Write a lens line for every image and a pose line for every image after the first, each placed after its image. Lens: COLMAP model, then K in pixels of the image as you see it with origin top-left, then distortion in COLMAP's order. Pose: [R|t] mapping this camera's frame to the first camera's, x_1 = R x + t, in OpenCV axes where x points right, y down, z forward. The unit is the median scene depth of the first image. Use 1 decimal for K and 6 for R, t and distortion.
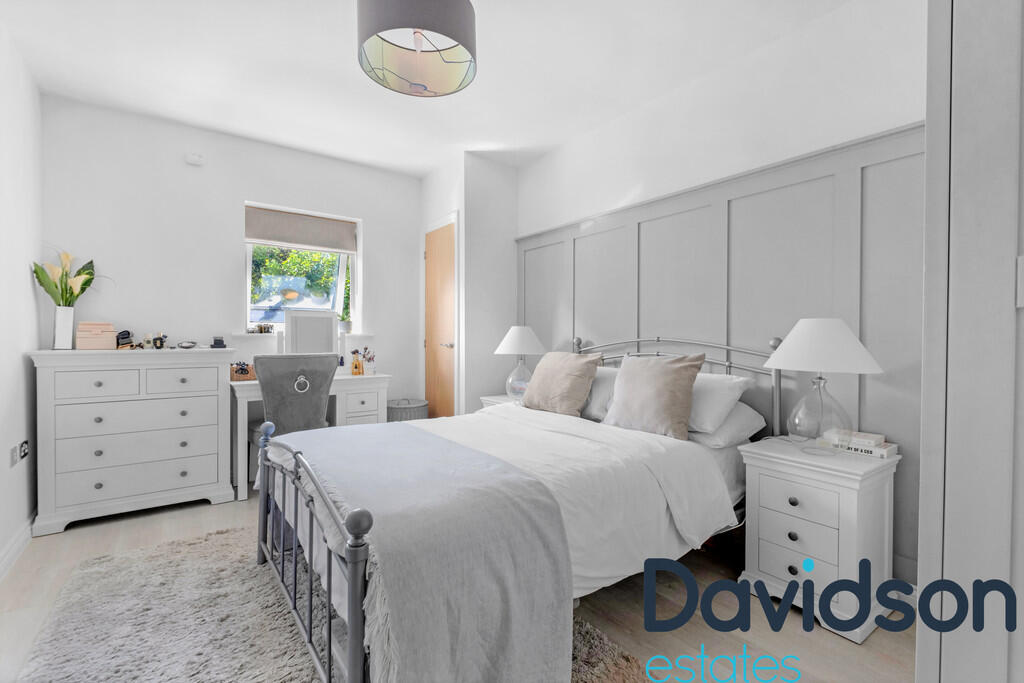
lens RADIAL K [[453.2, 0, 518.3], [0, 453.2, 340.2], [0, 0, 1]] dist [0.015174, -0.000014]
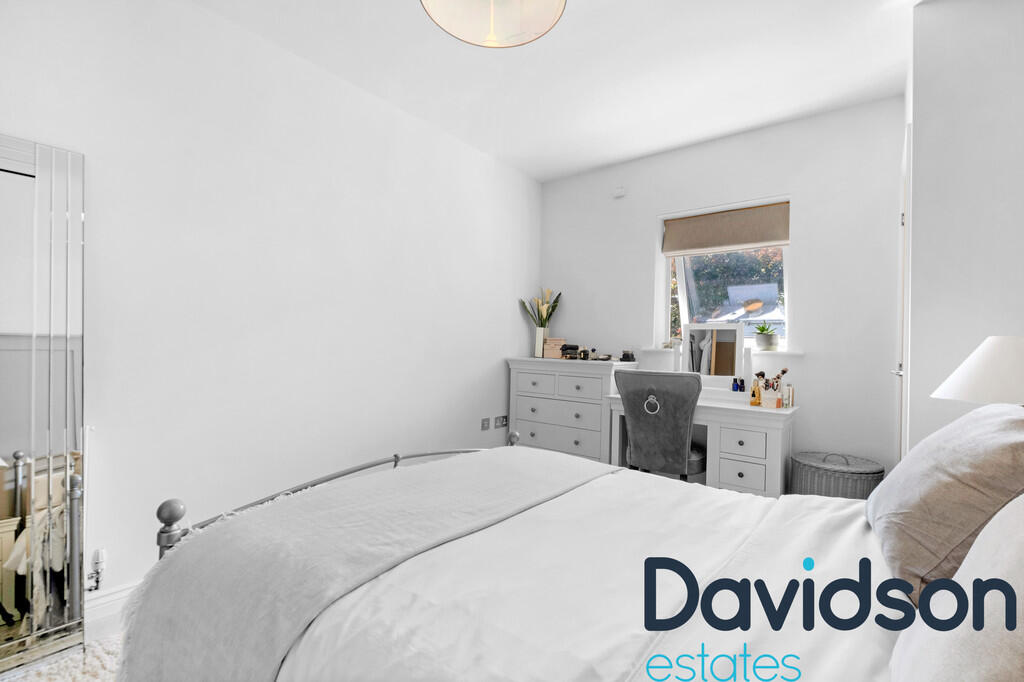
lens RADIAL K [[453.2, 0, 515.6], [0, 453.2, 341.0], [0, 0, 1]] dist [0.015174, -0.000014]
pose [[0.280552, -0.008135, -0.959804, 0.288988], [-0.034670, 0.999226, -0.018603, -0.002250], [0.959212, 0.038496, 0.280053, 0.471294]]
